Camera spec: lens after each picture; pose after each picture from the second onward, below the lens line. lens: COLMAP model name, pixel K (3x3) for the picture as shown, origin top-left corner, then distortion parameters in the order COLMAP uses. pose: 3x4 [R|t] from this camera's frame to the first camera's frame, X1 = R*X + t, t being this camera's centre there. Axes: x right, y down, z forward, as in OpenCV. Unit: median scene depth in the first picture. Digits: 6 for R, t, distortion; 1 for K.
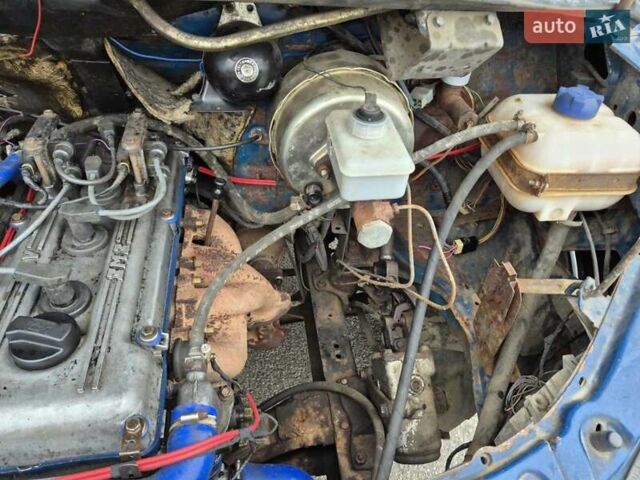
lens RADIAL K [[434.6, 0, 319.5], [0, 434.6, 233.0], [0, 0, 1]] dist [0.090374, -0.109043]
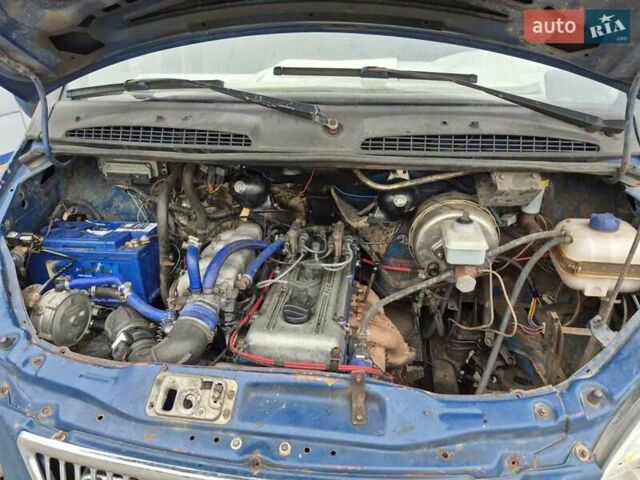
lens RADIAL K [[436.7, 0, 322.3], [0, 436.7, 243.0], [0, 0, 1]] dist [0.090118, -0.106198]
pose [[0.953104, 0.043372, -0.299519, 0.086910], [-0.130302, 0.952059, -0.276774, 0.362587], [0.273155, 0.302823, 0.913063, -0.748832]]
